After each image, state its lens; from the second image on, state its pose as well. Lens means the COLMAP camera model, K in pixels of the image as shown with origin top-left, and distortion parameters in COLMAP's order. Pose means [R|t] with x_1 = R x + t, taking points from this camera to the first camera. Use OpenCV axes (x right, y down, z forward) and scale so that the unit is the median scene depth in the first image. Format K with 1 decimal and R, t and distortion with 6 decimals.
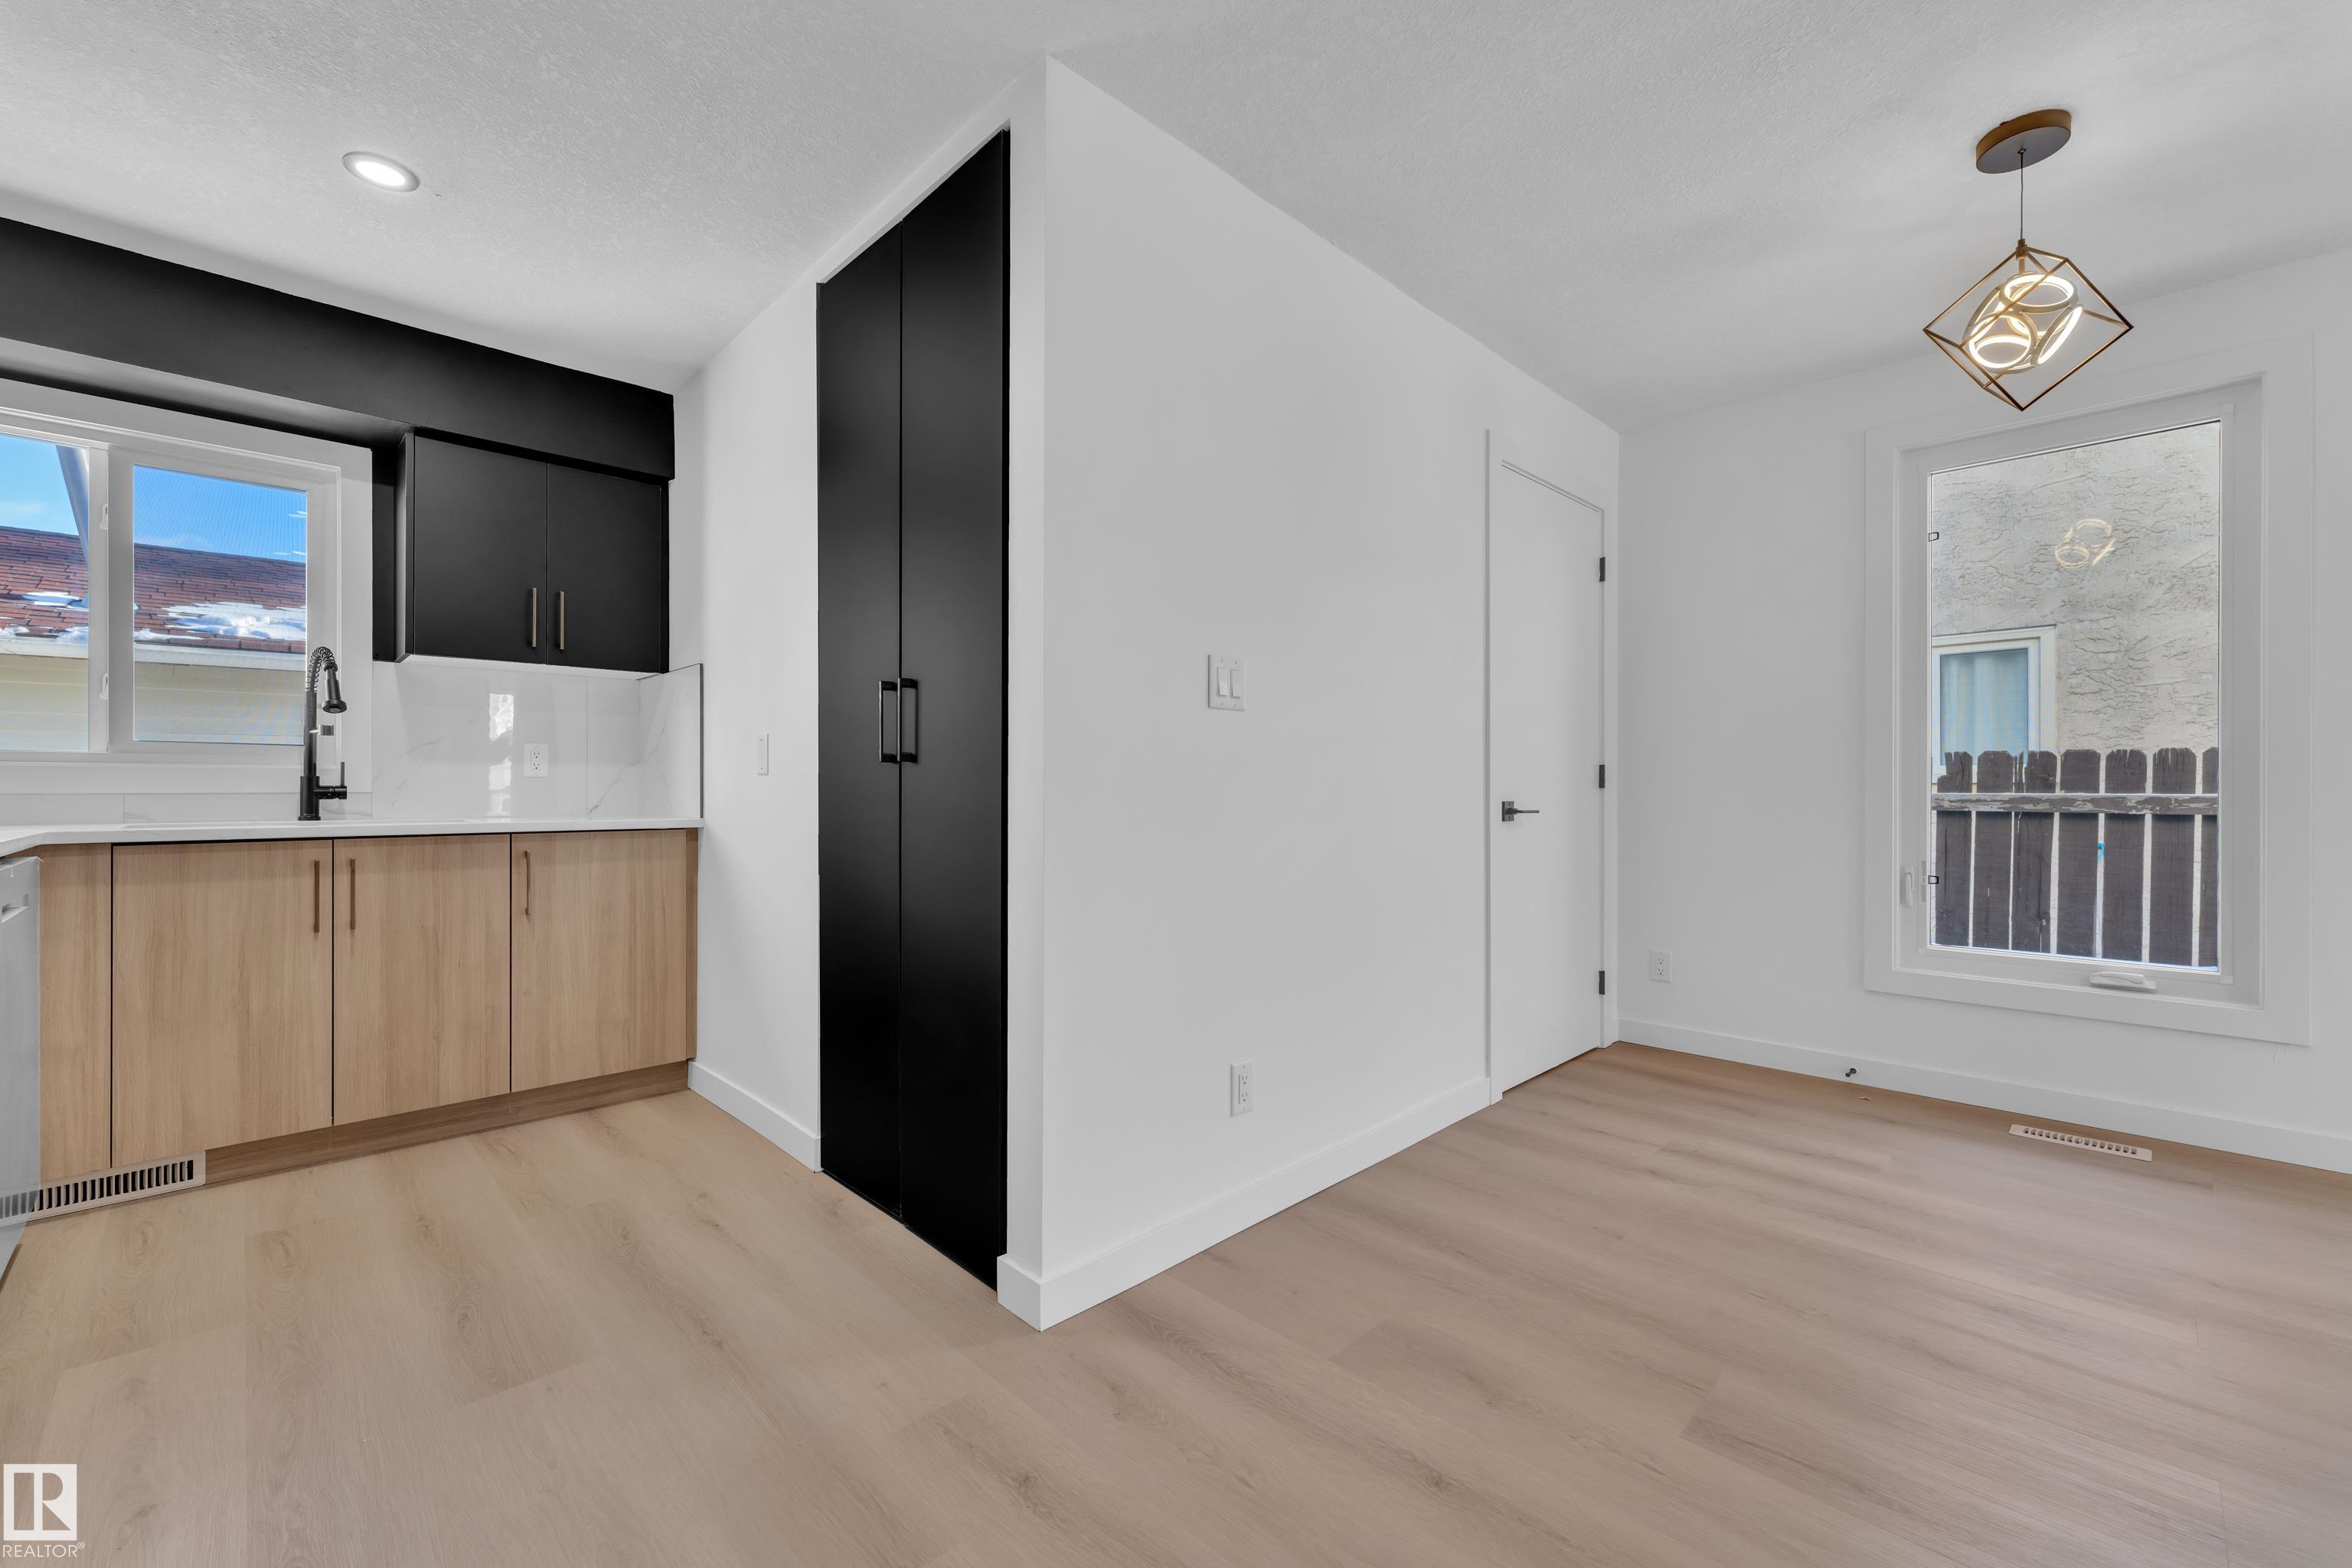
lens RADIAL K [[943.7, 0, 1178.0], [0, 943.7, 790.2], [0, 0, 1]] dist [0.000490, 0.000109]
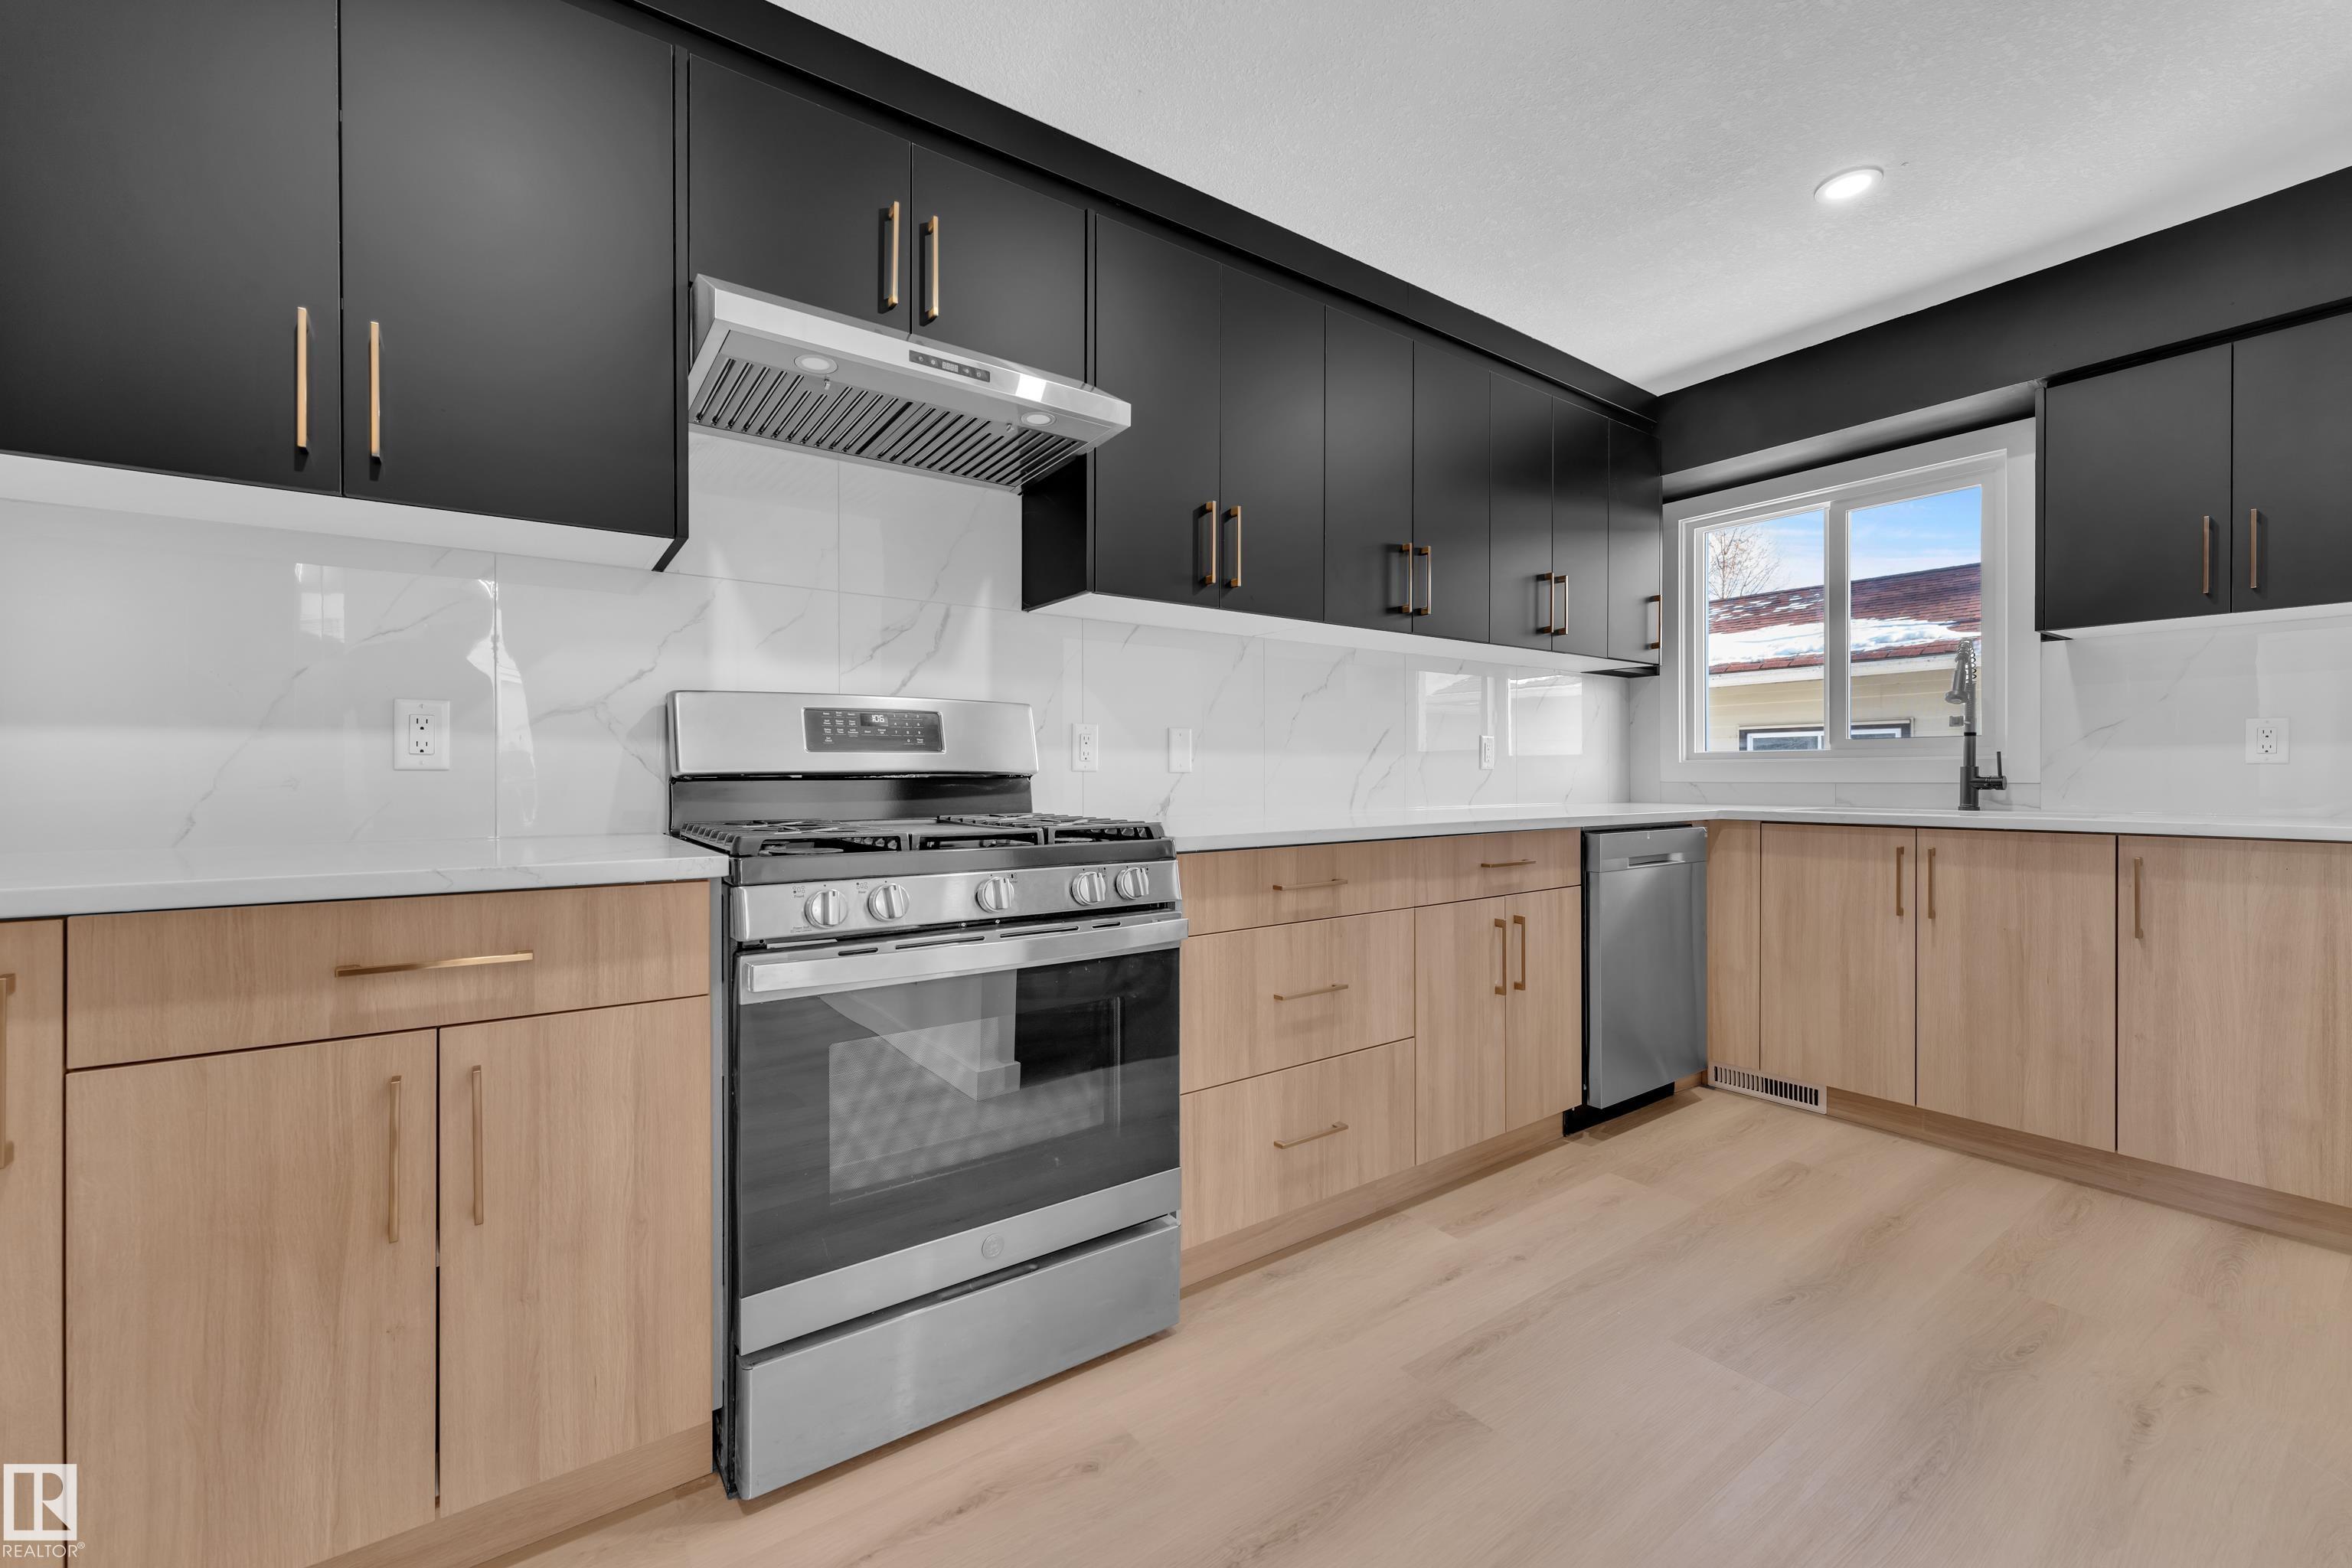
lens RADIAL K [[949.3, 0, 1175.5], [0, 949.3, 779.2], [0, 0, 1]] dist [-0.001031, -0.000134]
pose [[-0.163618, 0.000506, -0.986524, 0.247095], [-0.002717, 0.999996, 0.000963, -0.000269], [0.986520, 0.002838, -0.163616, 0.355667]]
